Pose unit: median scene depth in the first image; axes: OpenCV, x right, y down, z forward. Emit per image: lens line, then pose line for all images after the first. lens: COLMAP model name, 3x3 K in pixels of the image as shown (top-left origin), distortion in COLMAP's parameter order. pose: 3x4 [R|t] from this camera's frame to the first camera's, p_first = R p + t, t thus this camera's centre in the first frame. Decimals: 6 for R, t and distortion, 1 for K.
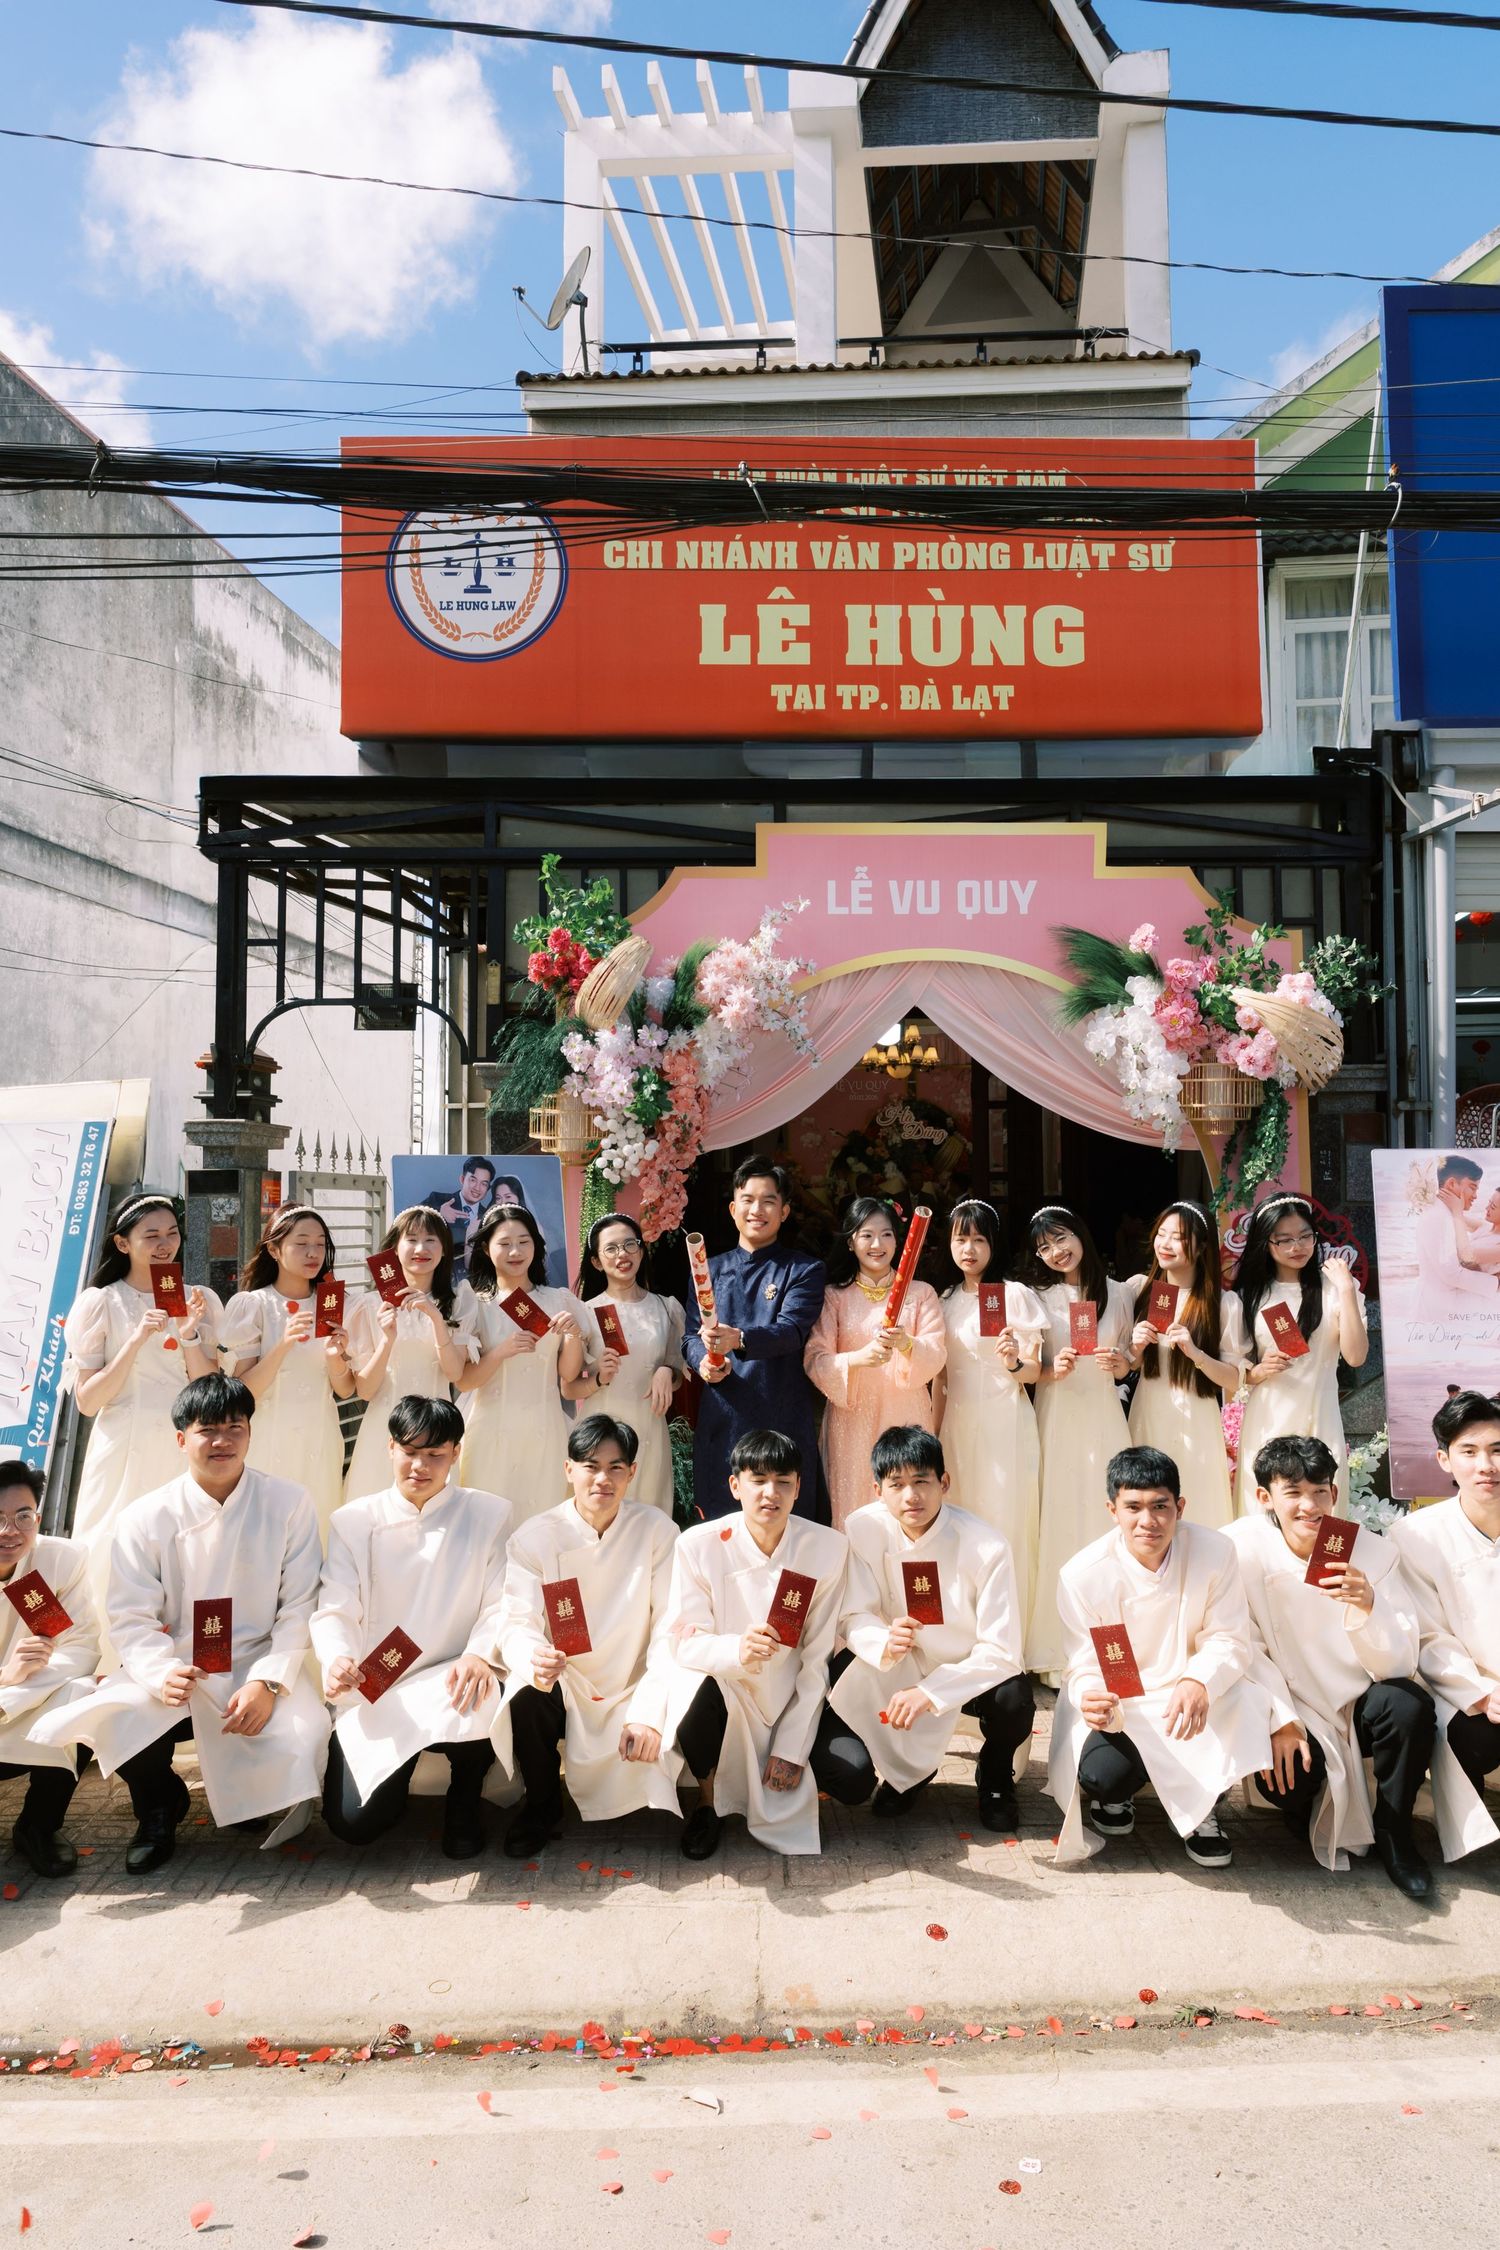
lens RADIAL K [[1536.7, 0, 750.0], [0, 1536.7, 1125.0], [0, 0, 1]] dist [-0.058971, 0.008589]
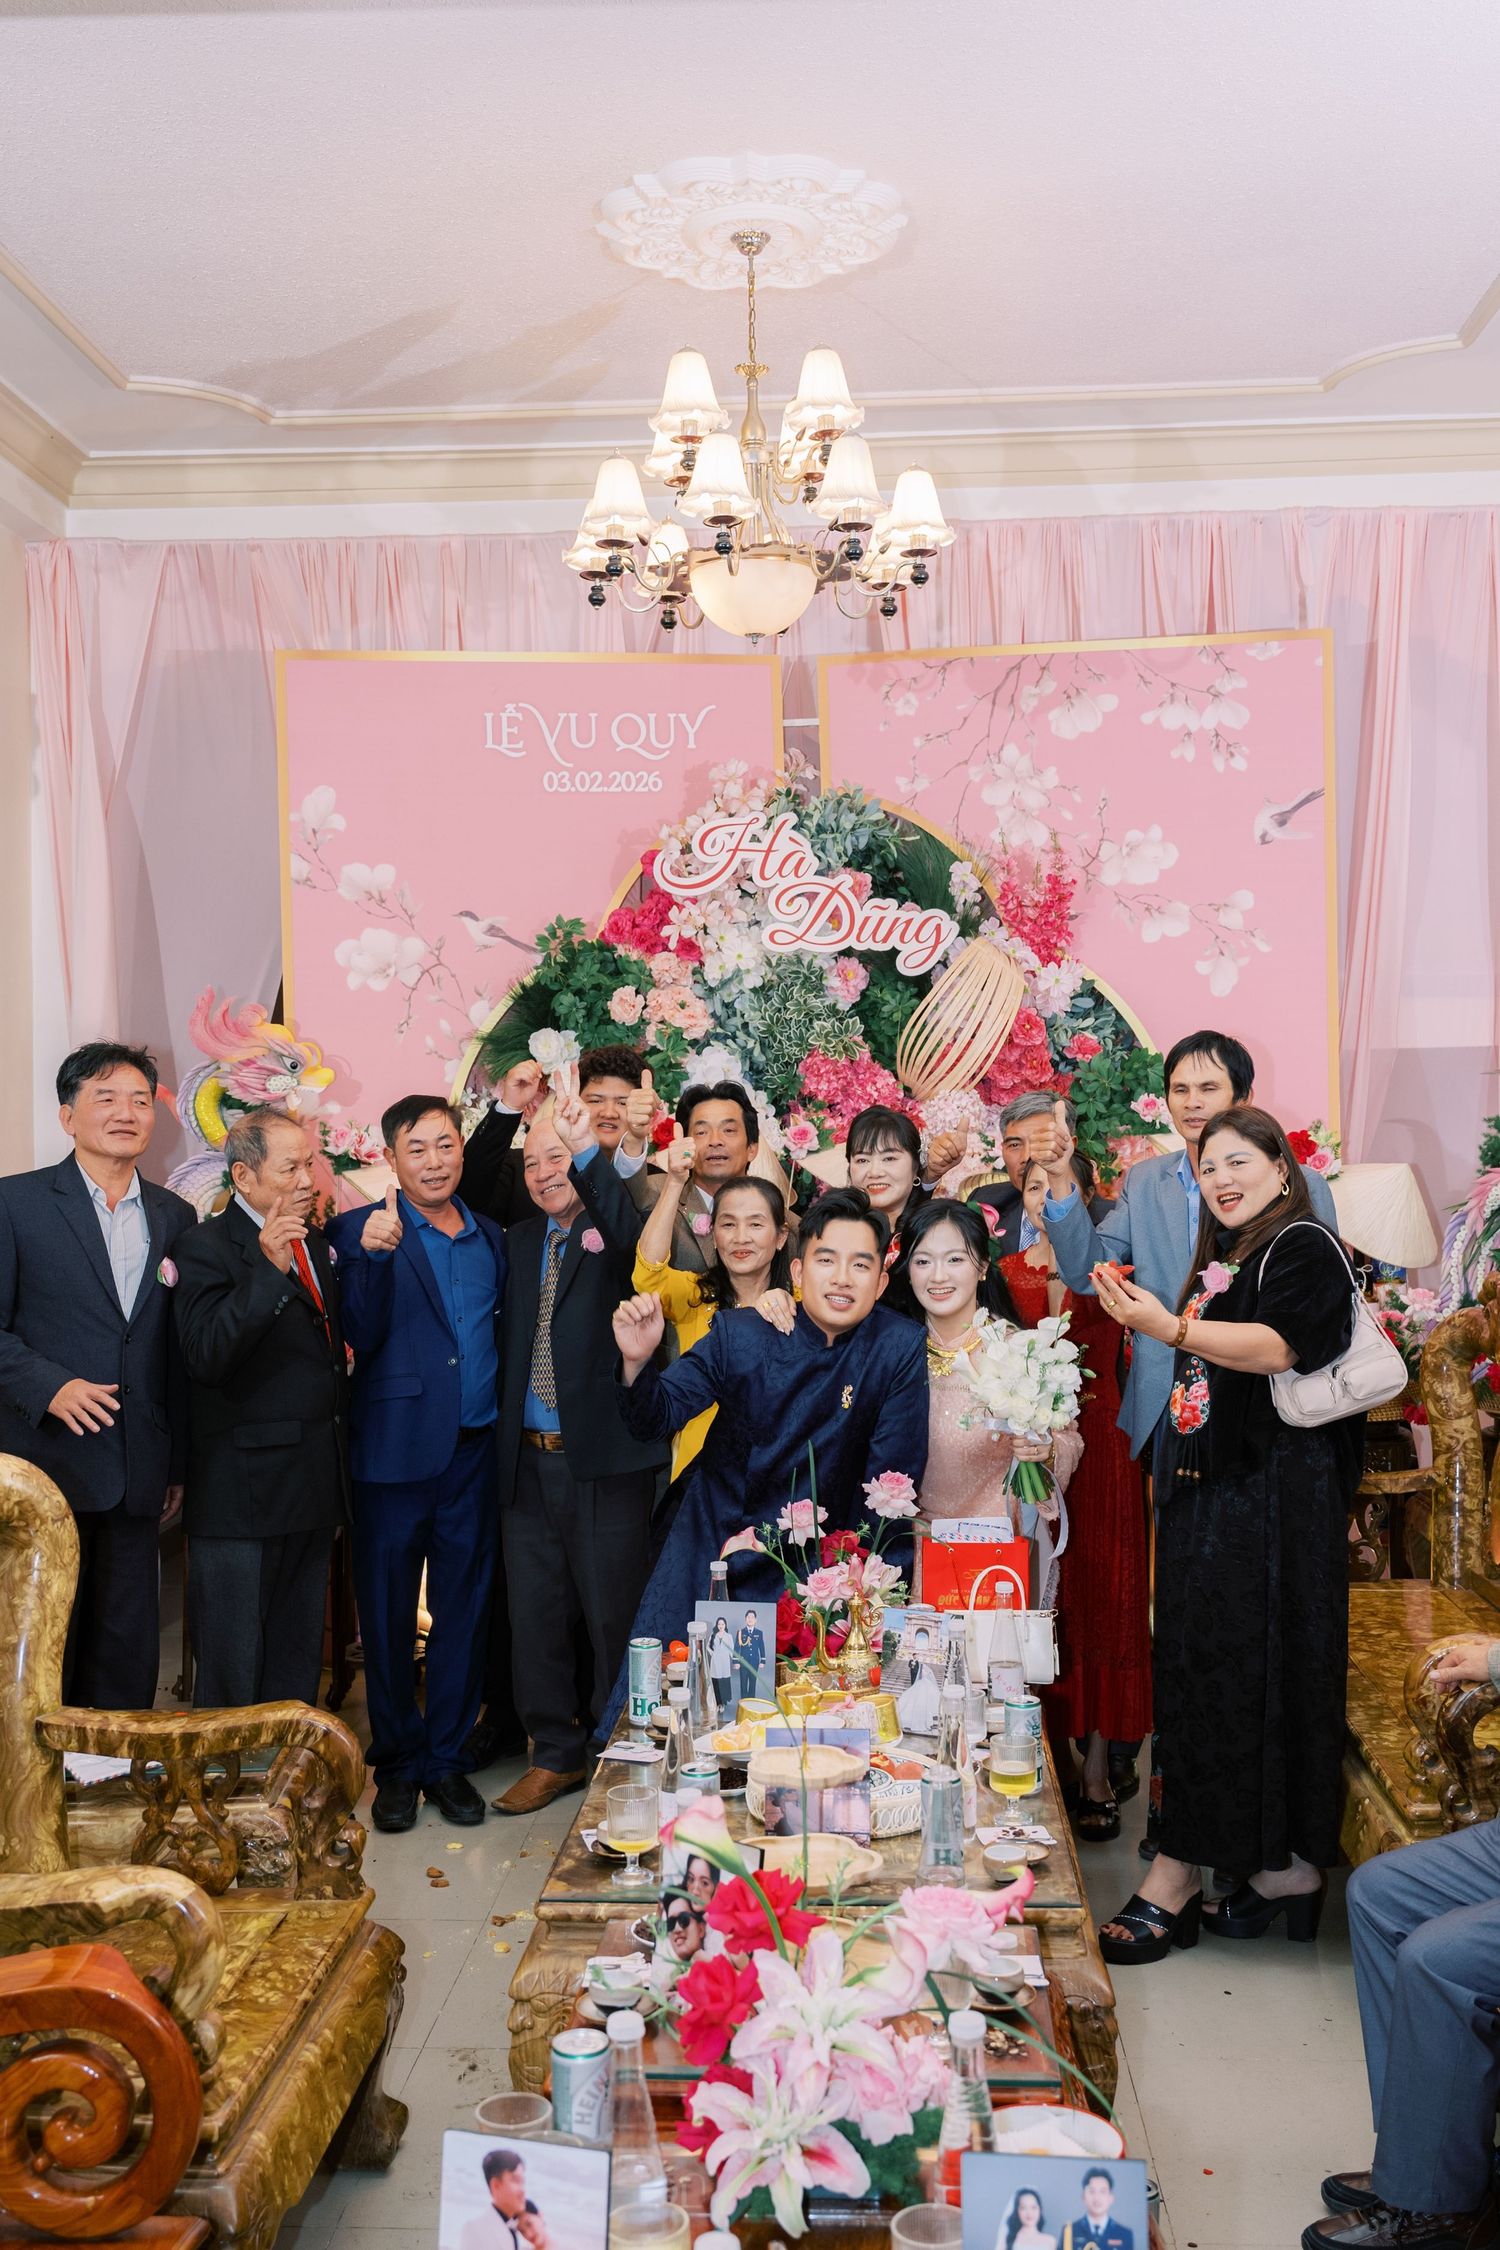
lens RADIAL K [[2095.3, 0, 750.0], [0, 2095.3, 1125.0], [0, 0, 1]] dist [-0.000853, -0.000293]
pose [[0.994813, -0.013299, 0.100847, 0.179999], [0.005959, 0.997334, 0.072732, 0.033723], [-0.101545, -0.071753, 0.992240, 1.909402]]
